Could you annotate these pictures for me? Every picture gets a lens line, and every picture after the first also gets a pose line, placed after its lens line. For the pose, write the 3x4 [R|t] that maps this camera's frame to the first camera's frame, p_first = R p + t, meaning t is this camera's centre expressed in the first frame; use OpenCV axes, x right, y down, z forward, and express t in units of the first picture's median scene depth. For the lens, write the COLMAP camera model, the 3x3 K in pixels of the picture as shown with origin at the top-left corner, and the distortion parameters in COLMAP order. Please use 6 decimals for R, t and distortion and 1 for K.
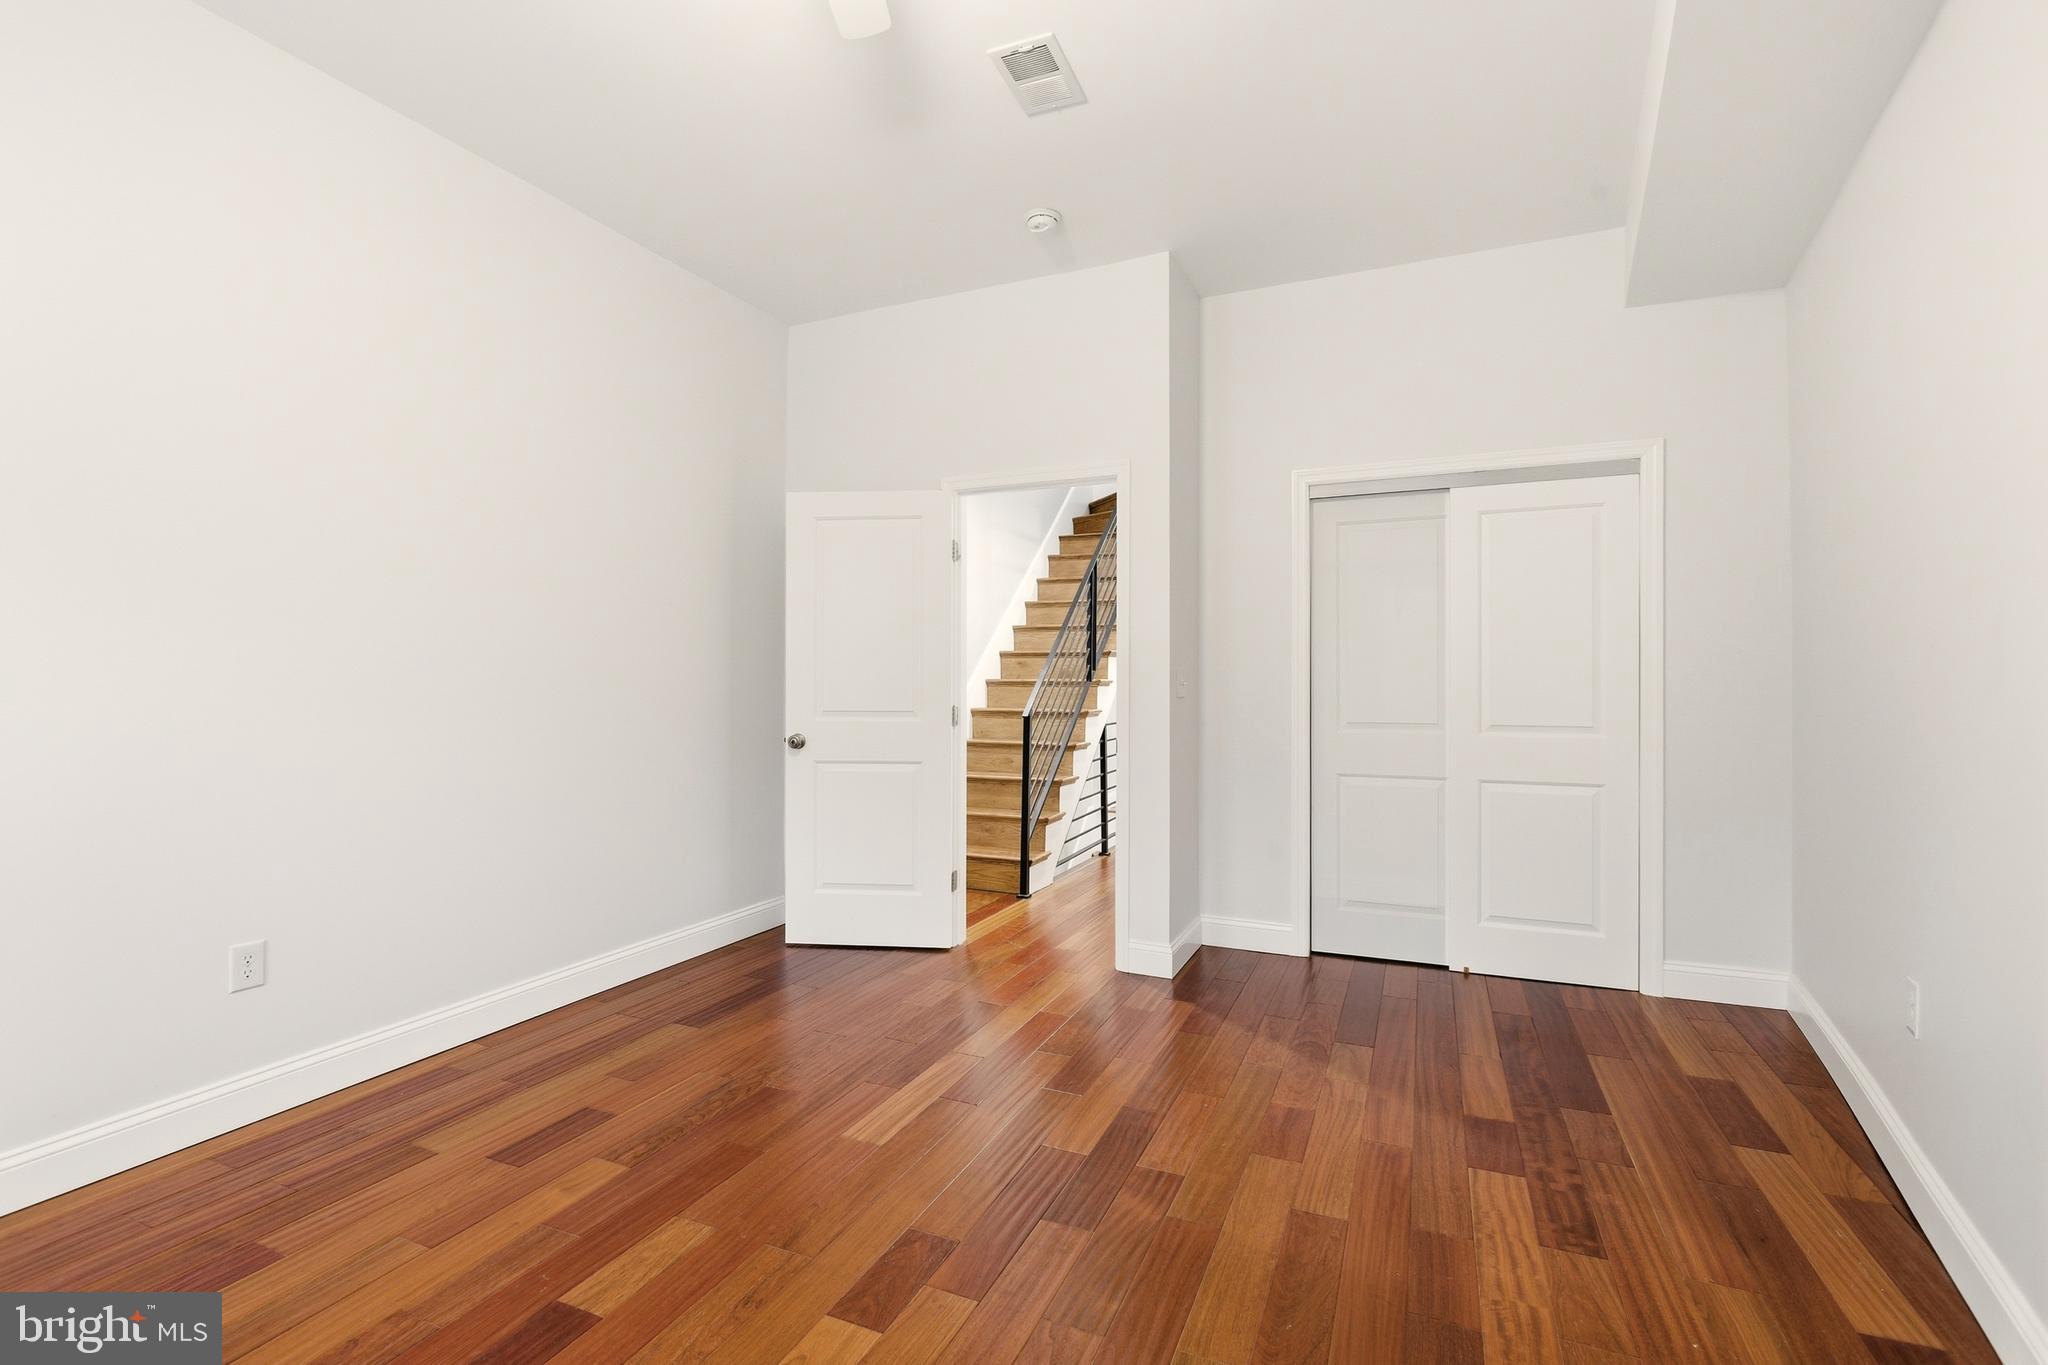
lens RADIAL K [[902.4, 0, 1024.0], [0, 902.4, 682.5], [0, 0, 1]] dist [-0.039152, 0.021559]
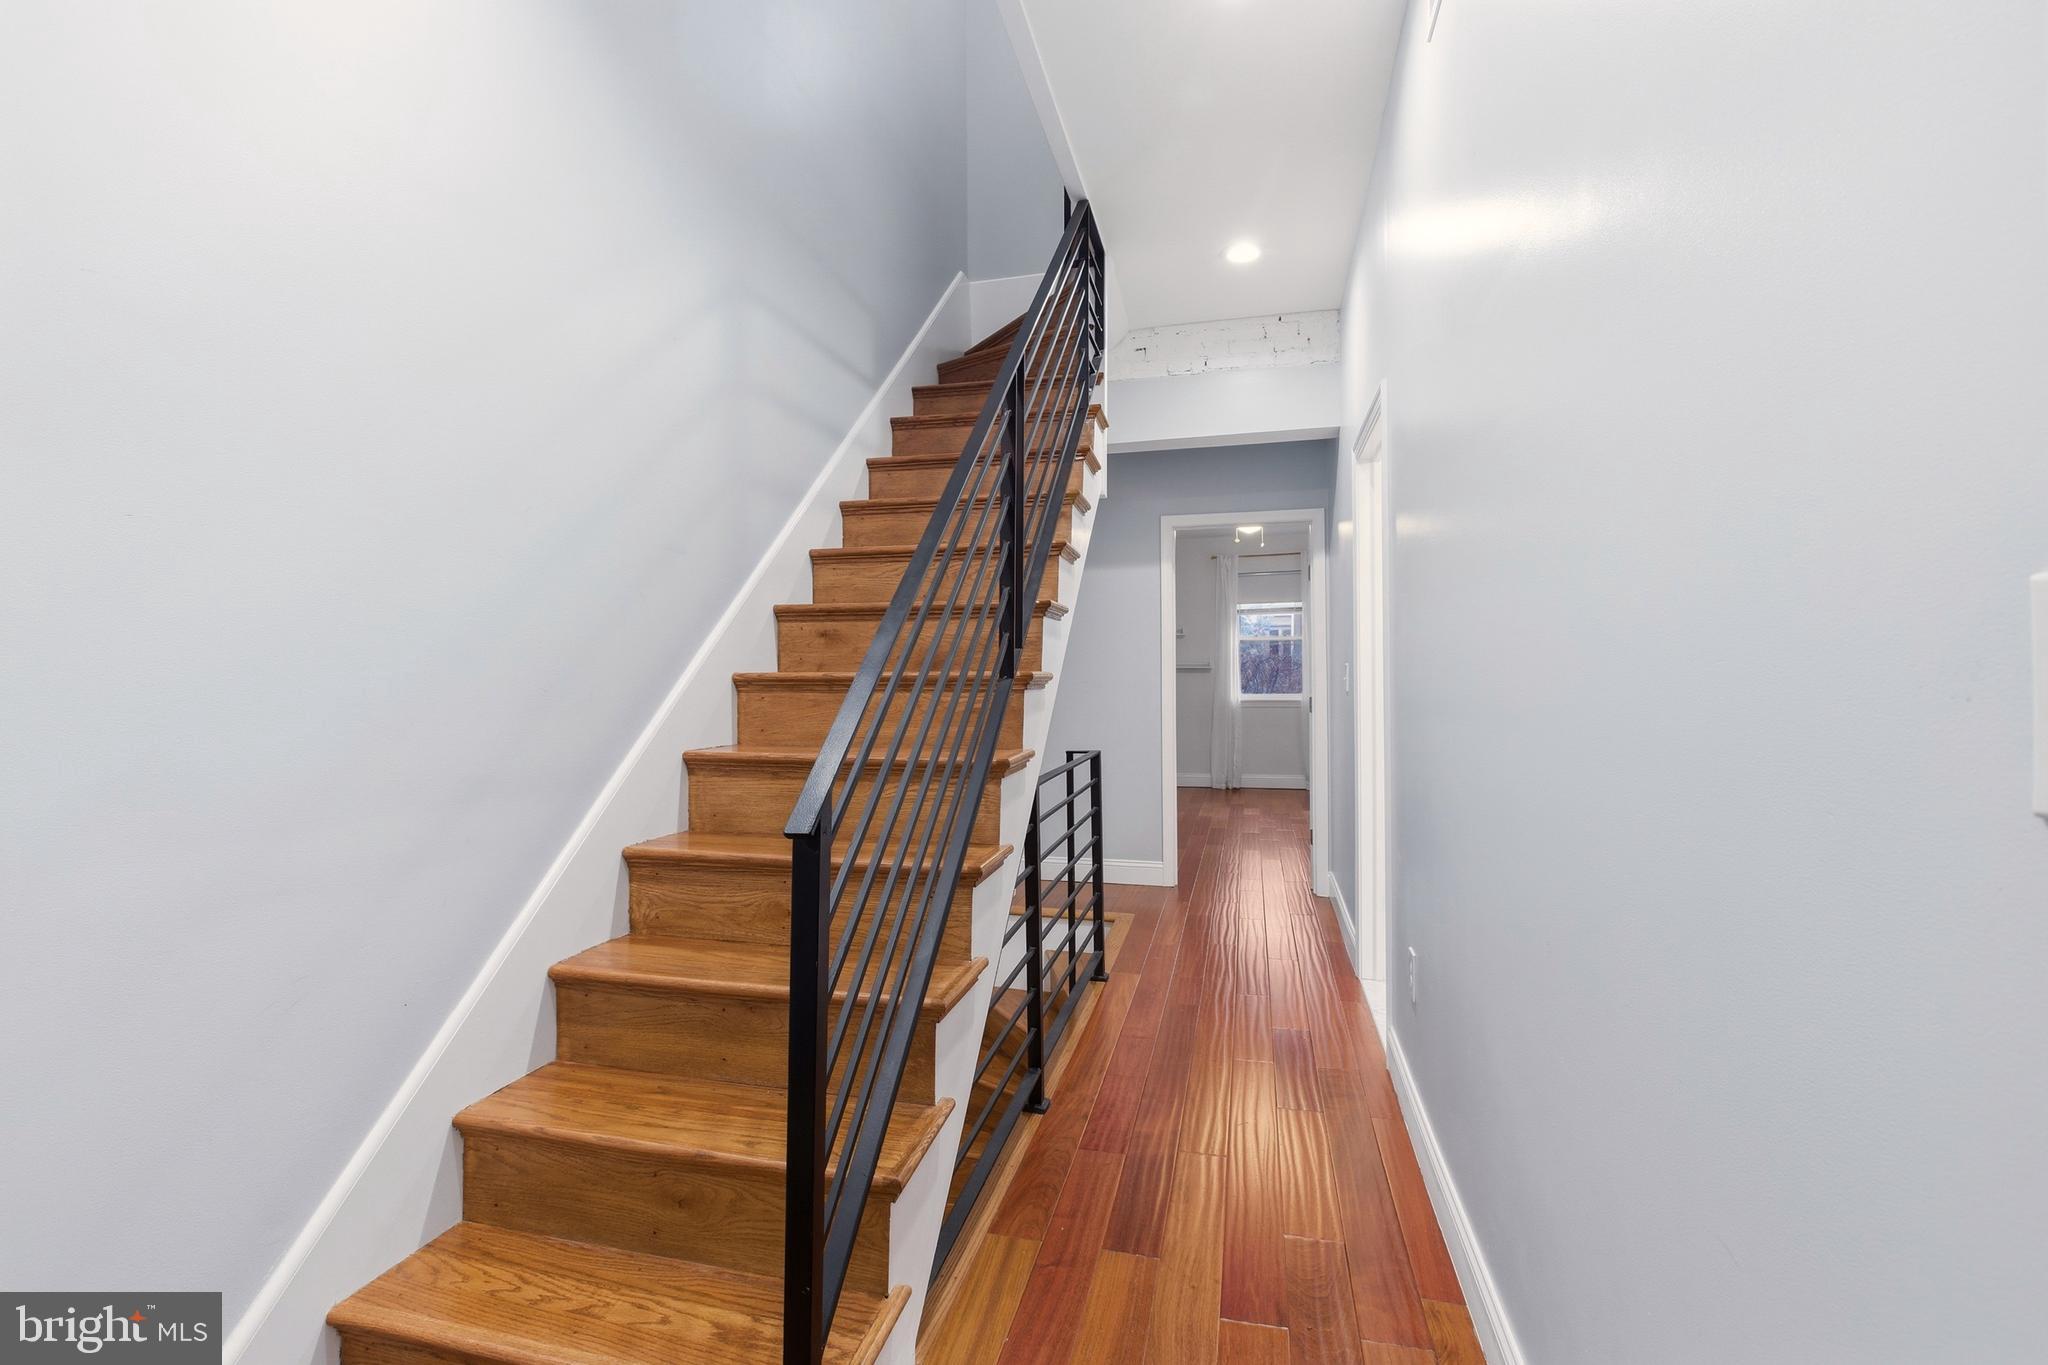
lens RADIAL K [[902.4, 0, 1024.0], [0, 902.4, 682.5], [0, 0, 1]] dist [-0.039152, 0.021559]
pose [[0.984337, -0.006631, 0.176172, 0.012969], [0.006281, 0.999977, 0.002546, 0.000165], [-0.176185, -0.001400, 0.984356, 0.593395]]
